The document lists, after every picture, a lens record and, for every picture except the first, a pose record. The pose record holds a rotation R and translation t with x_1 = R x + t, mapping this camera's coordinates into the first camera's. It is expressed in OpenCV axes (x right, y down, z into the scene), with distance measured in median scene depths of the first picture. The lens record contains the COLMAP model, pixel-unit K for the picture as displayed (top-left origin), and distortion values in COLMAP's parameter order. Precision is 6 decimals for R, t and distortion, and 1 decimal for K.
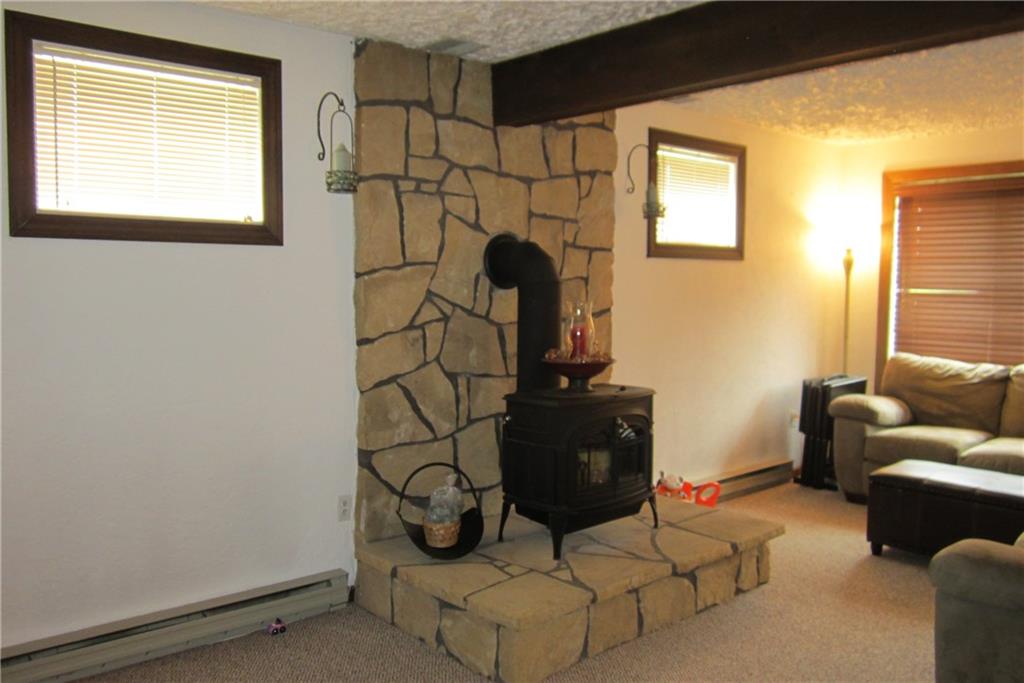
lens RADIAL K [[852.6, 0, 506.8], [0, 852.6, 352.0], [0, 0, 1]] dist [-0.042287, 0.004924]
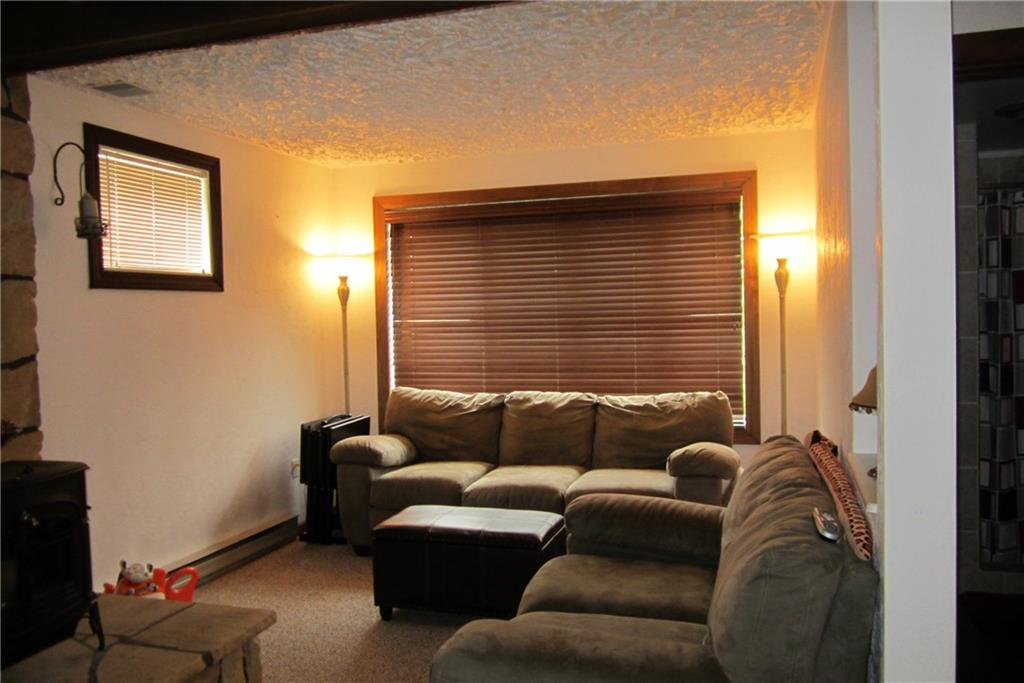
lens RADIAL K [[852.6, 0, 516.0], [0, 852.6, 344.7], [0, 0, 1]] dist [-0.042287, 0.004924]
pose [[0.848079, -0.040539, 0.528317, 0.084192], [0.067419, 0.997221, -0.031705, -0.008248], [-0.525563, 0.062507, 0.848455, 0.138323]]
